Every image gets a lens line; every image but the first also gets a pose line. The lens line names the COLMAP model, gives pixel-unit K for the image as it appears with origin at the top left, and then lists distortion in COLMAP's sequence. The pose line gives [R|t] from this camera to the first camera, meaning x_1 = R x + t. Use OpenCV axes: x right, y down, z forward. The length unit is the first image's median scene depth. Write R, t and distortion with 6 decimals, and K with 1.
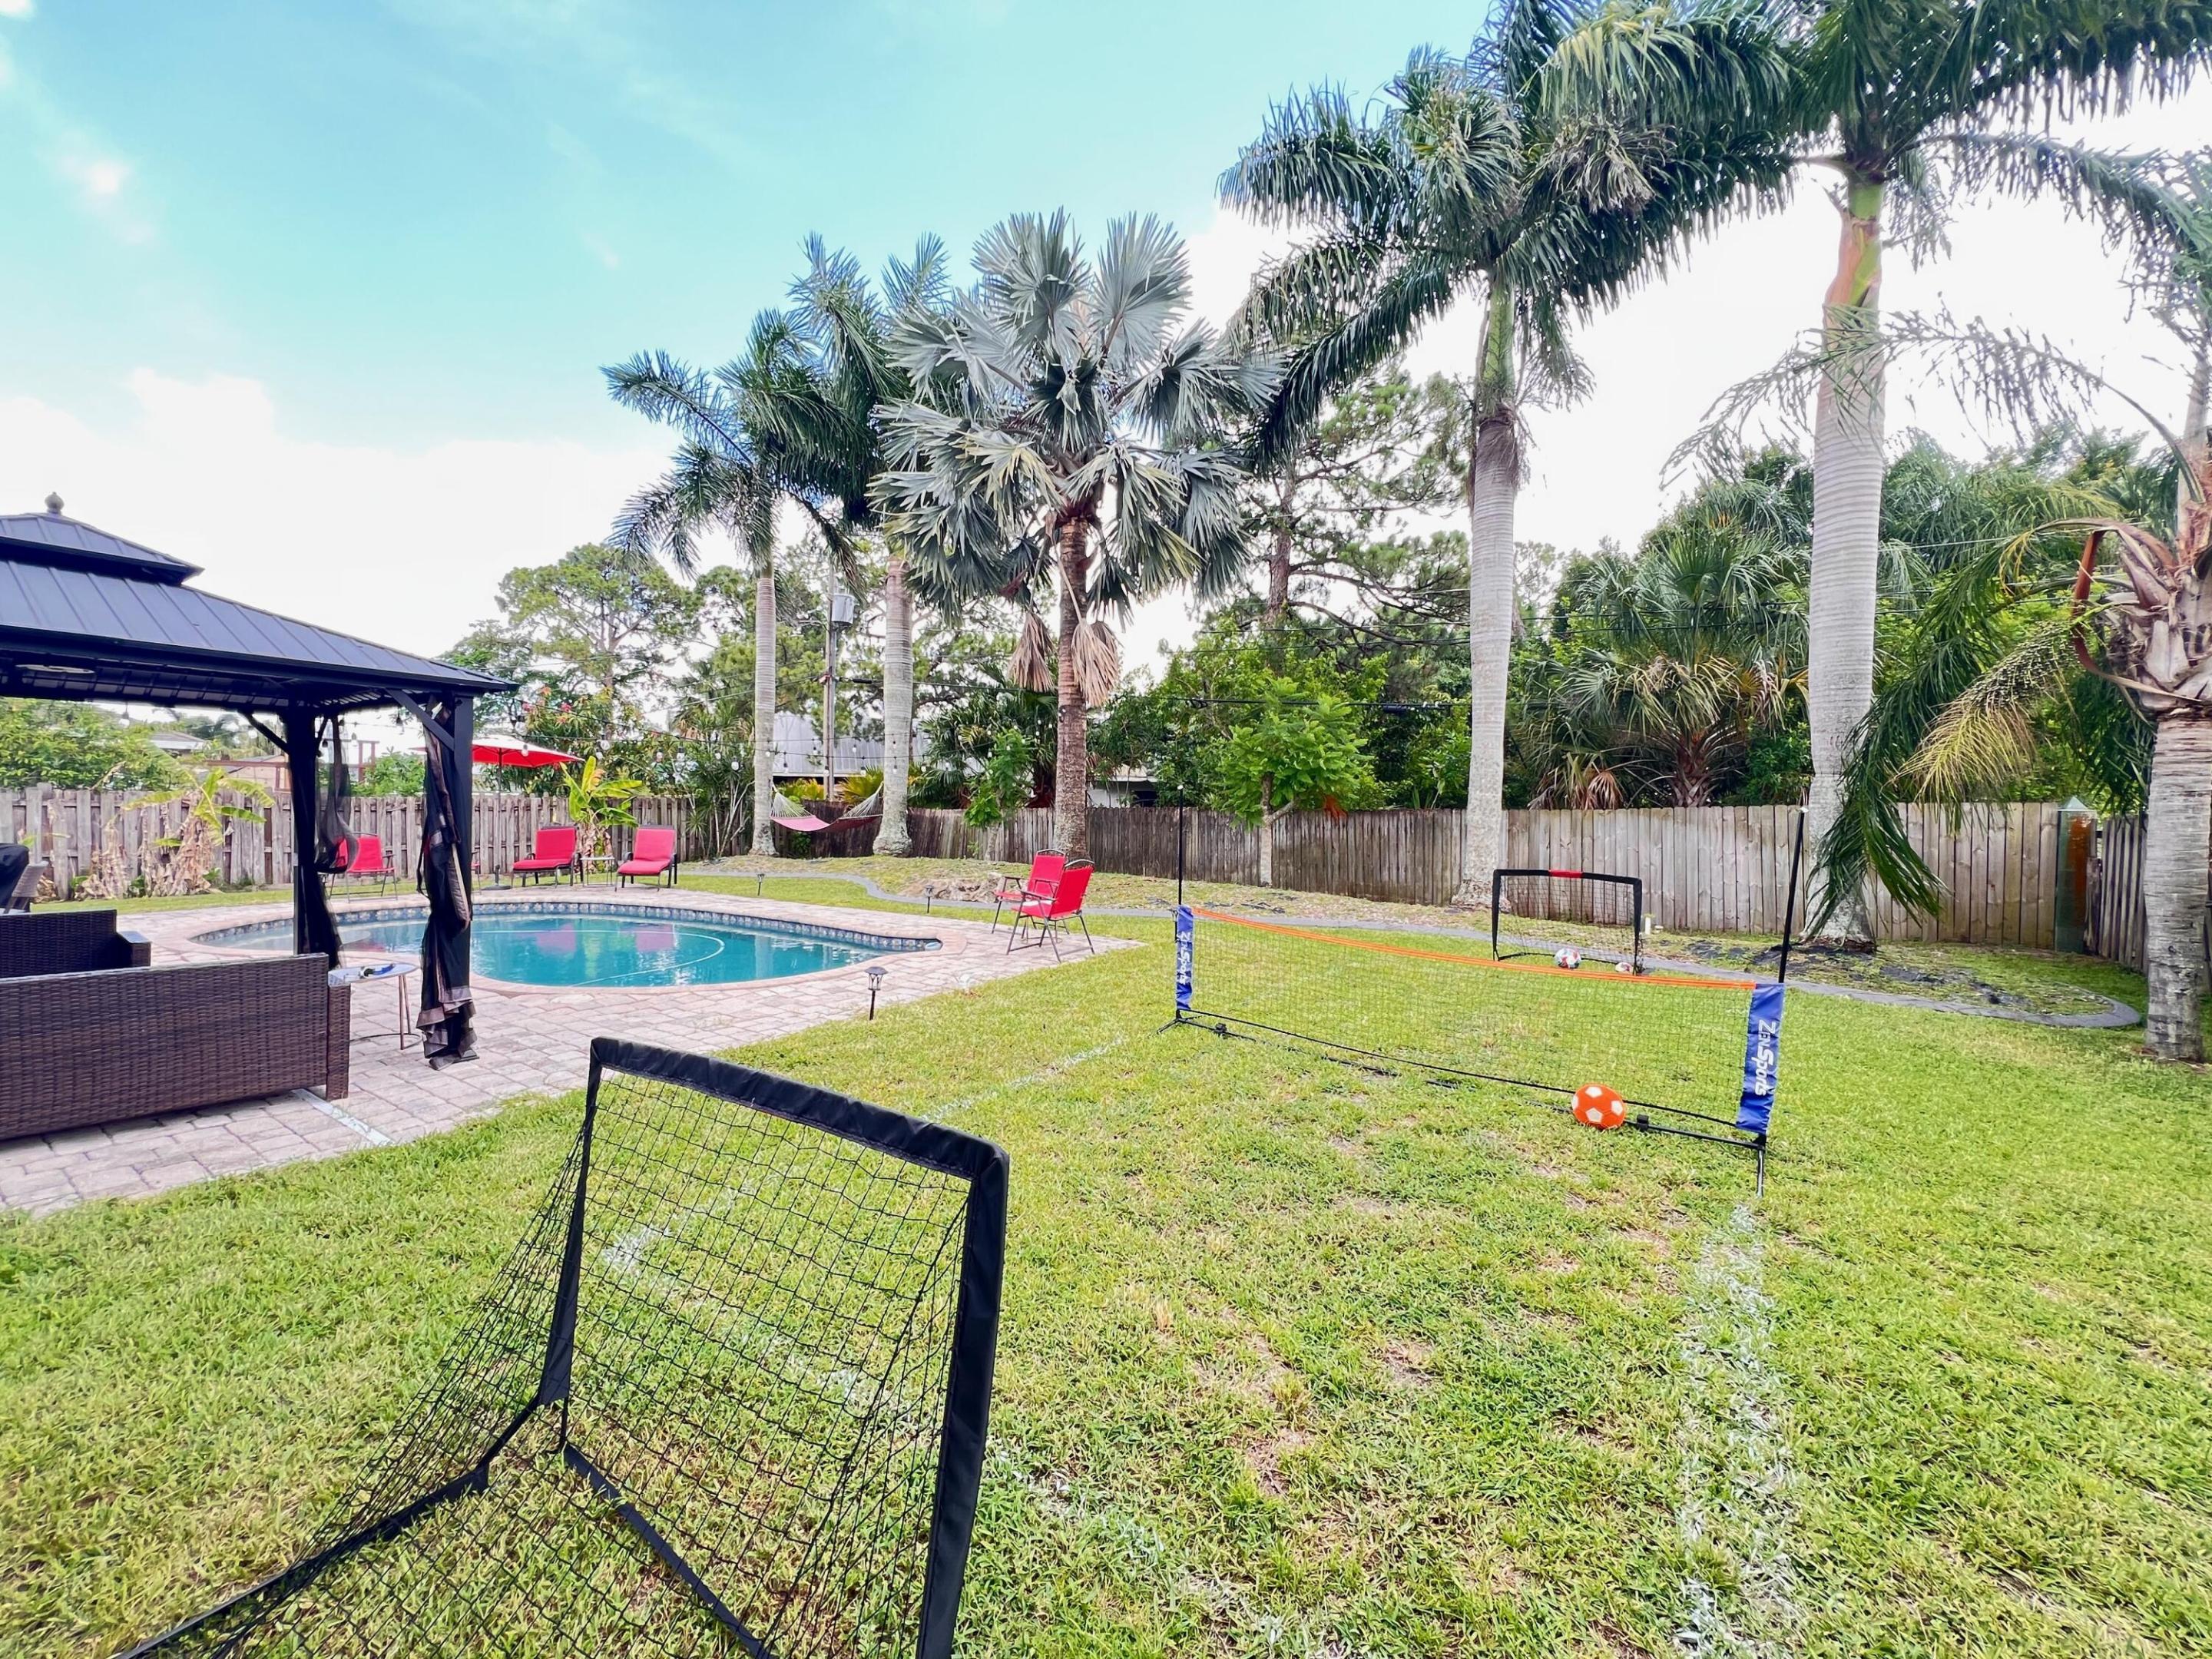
lens RADIAL K [[893.3, 0, 1108.5], [0, 893.3, 824.0], [0, 0, 1]] dist [-0.002752, -0.000007]
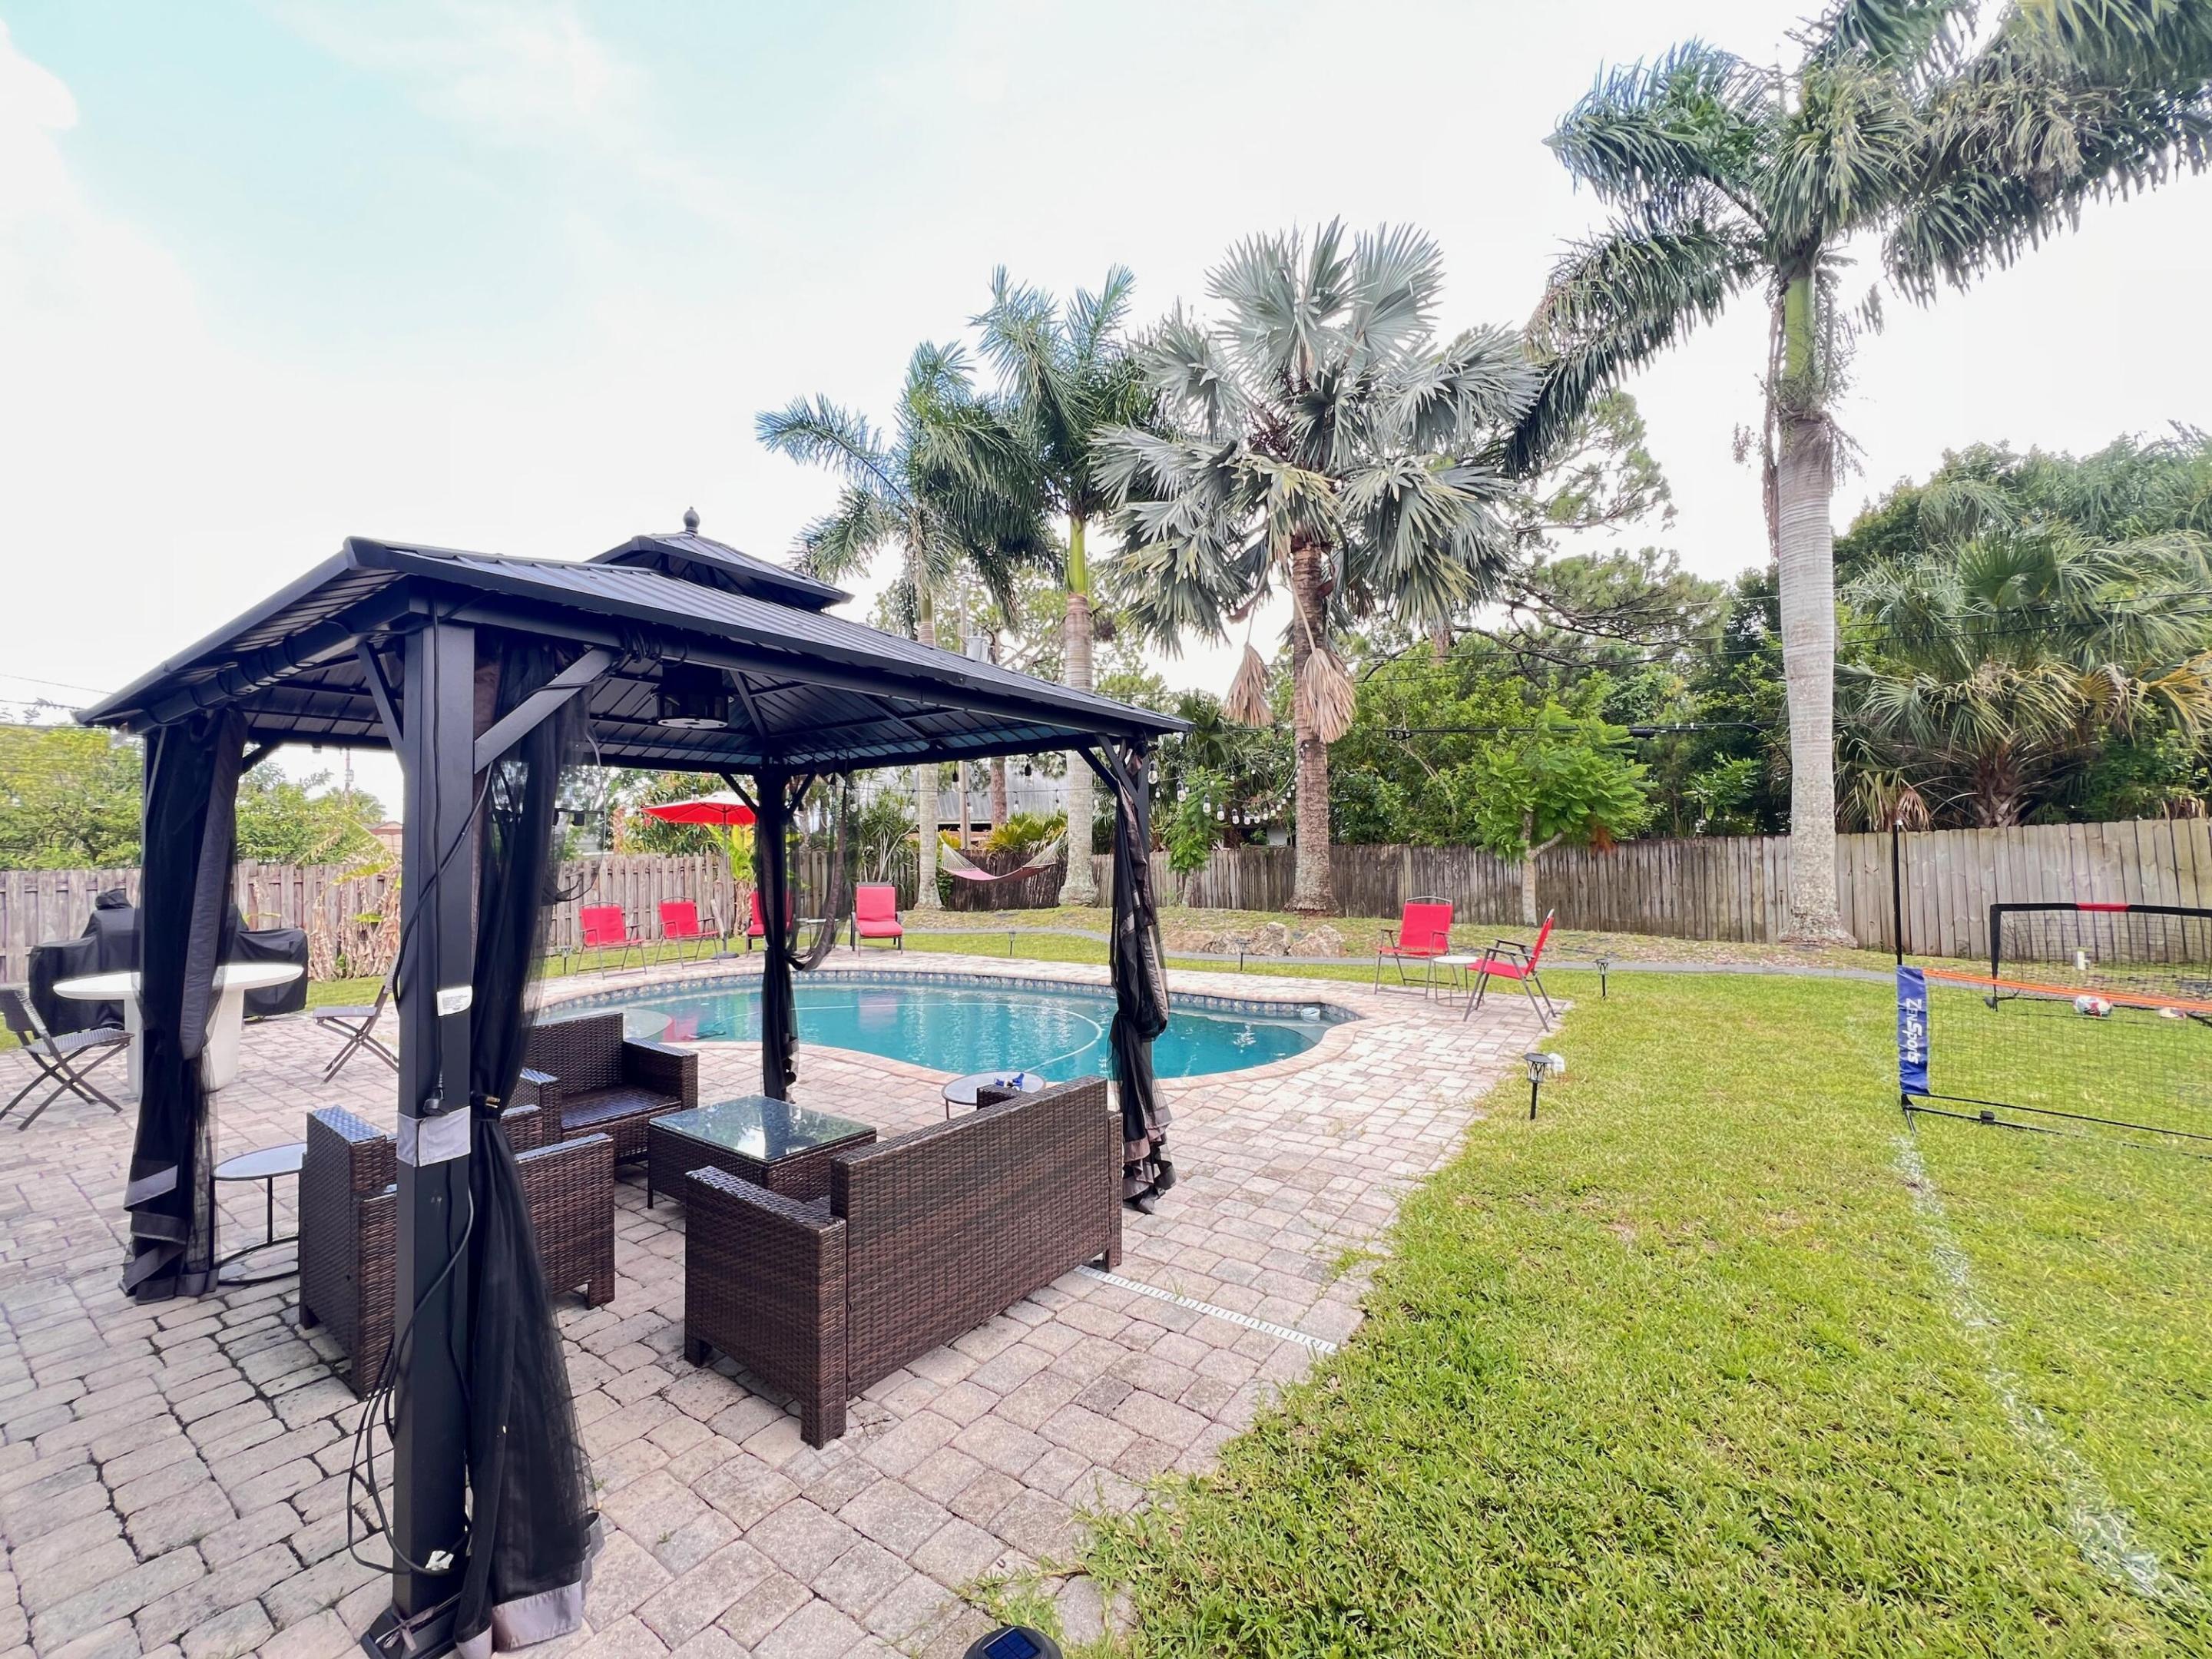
lens RADIAL K [[893.3, 0, 1105.4], [0, 893.3, 823.9], [0, 0, 1]] dist [-0.002752, -0.000007]
pose [[0.999310, -0.034099, -0.014724, -0.267344], [0.033428, 0.998489, -0.043606, -0.011902], [0.016188, 0.043083, 0.998940, 0.068799]]
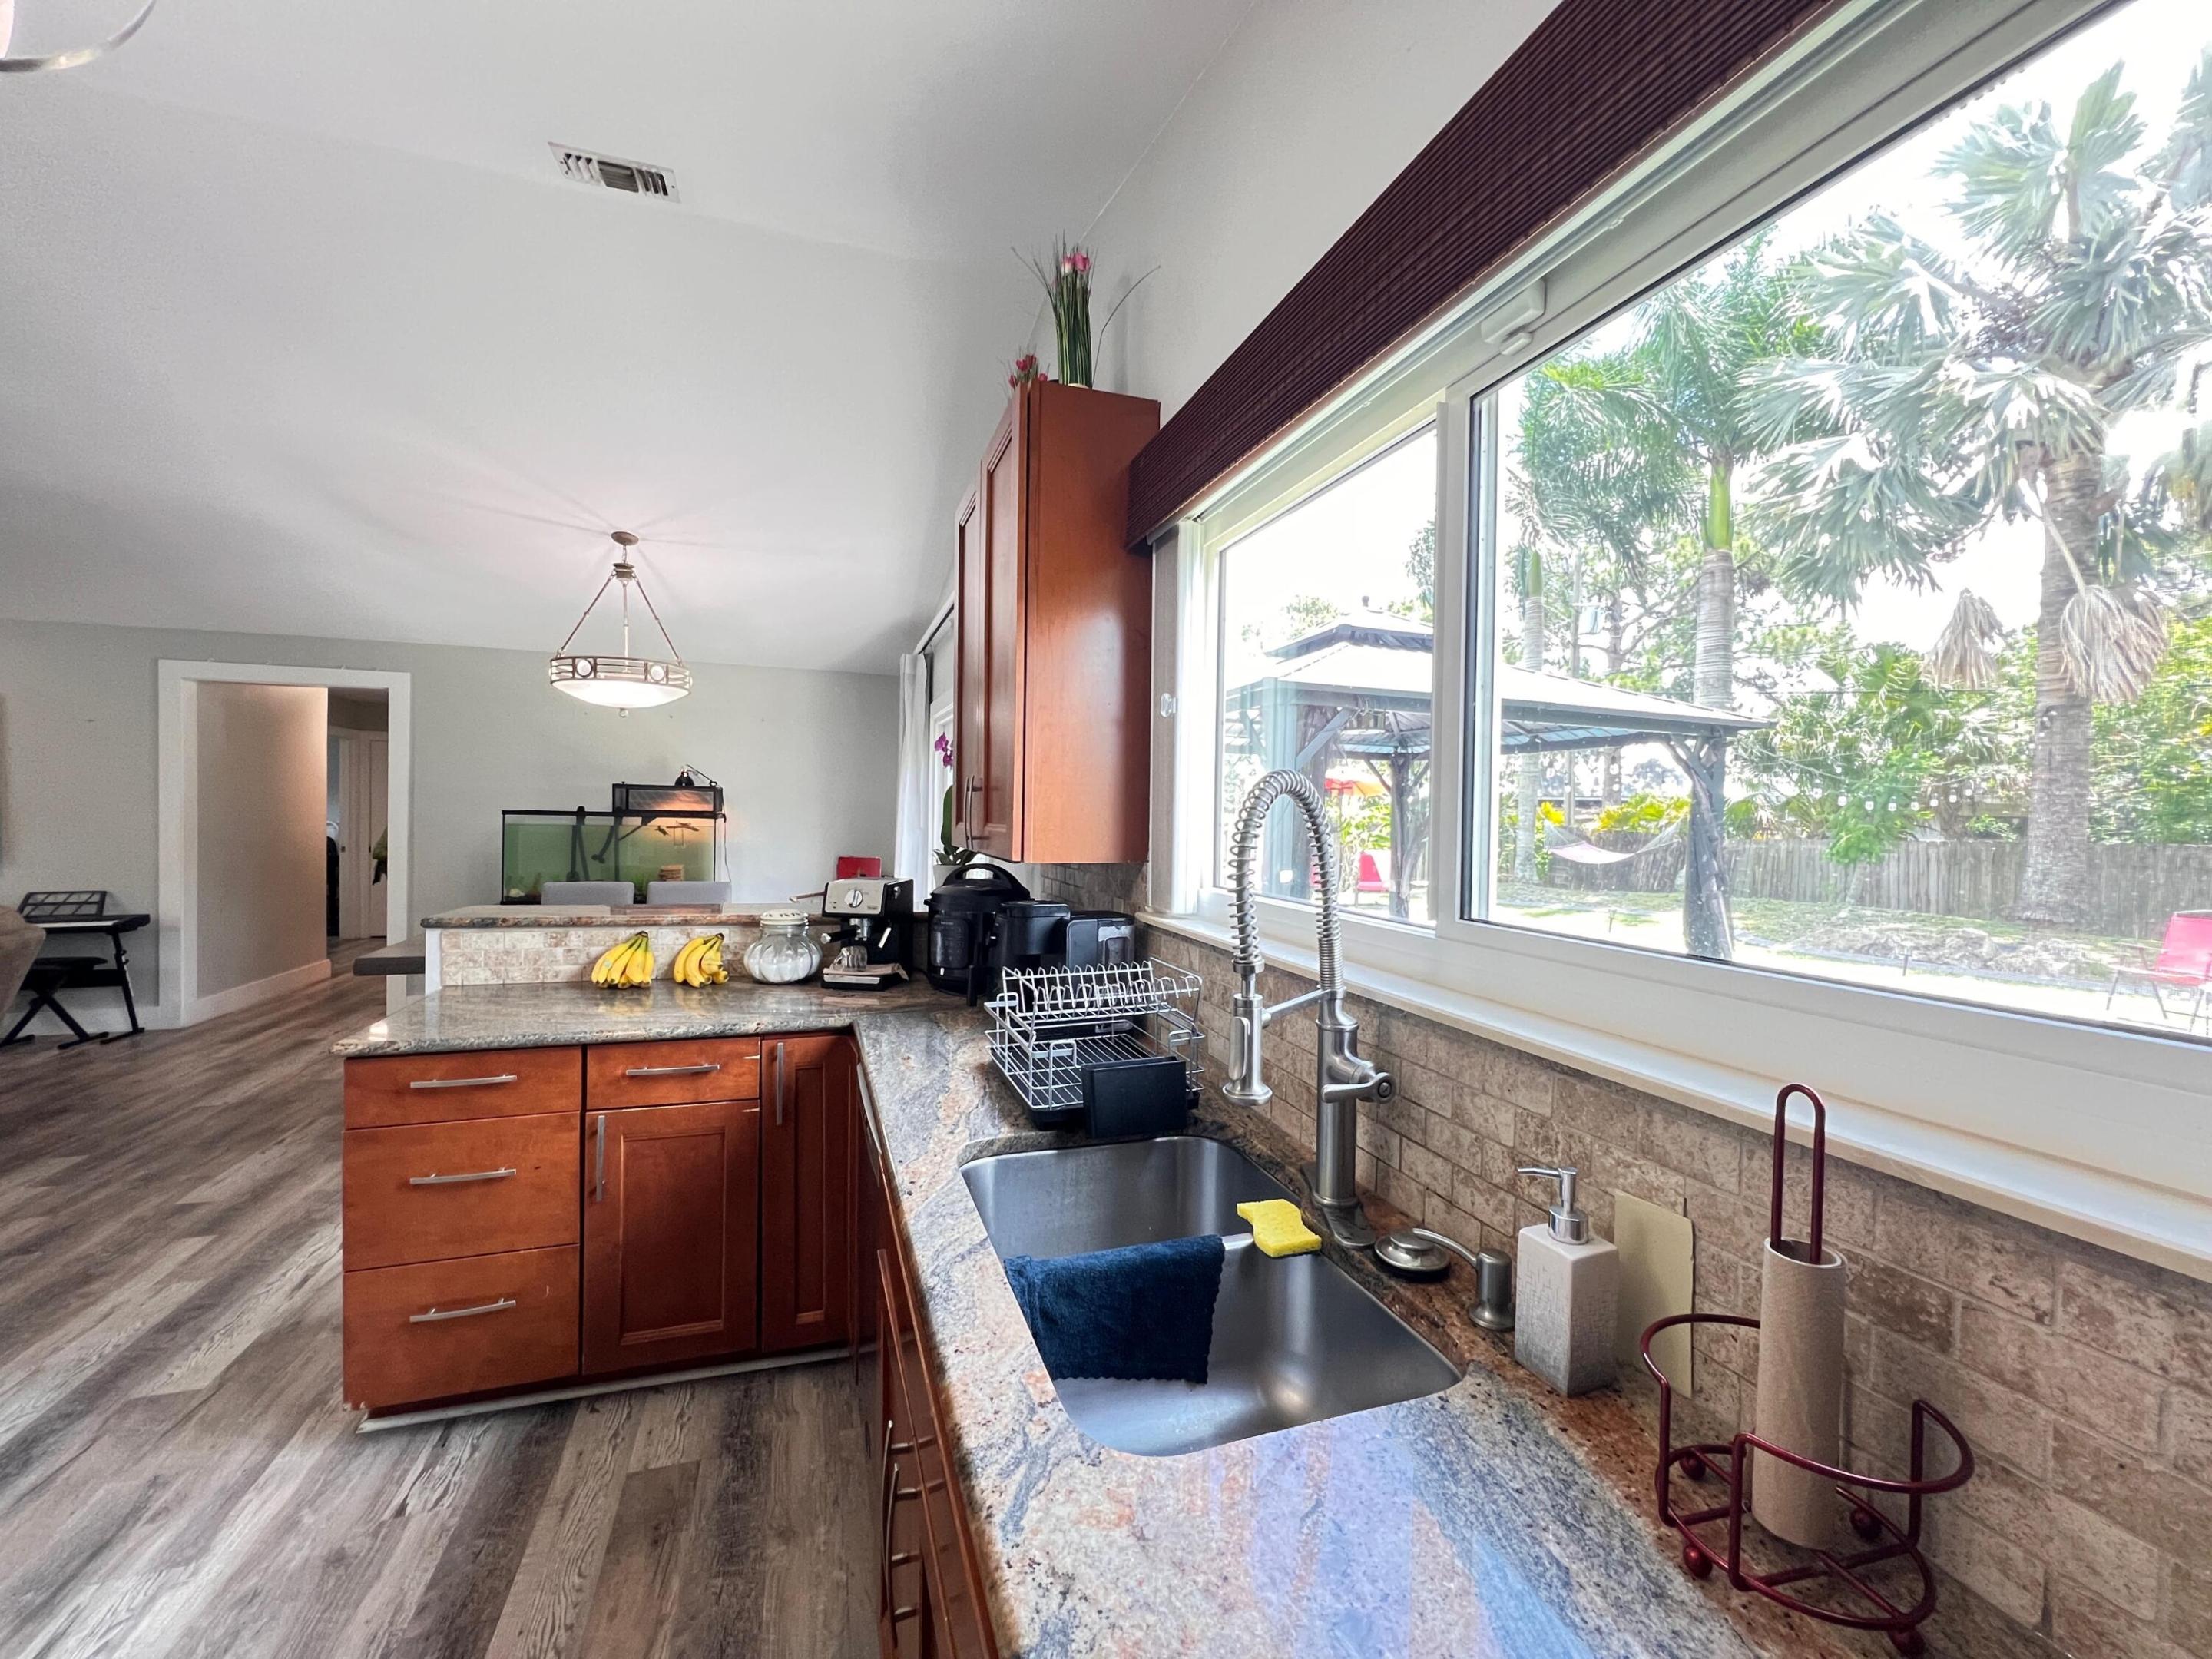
lens RADIAL K [[892.6, 0, 1109.0], [0, 892.6, 819.7], [0, 0, 1]] dist [0.000816, 0.000316]
pose [[0.795711, 0.006814, -0.605638, -0.237462], [-0.023387, 0.999537, -0.019481, -0.006955], [0.605225, 0.029666, 0.795502, -0.063524]]
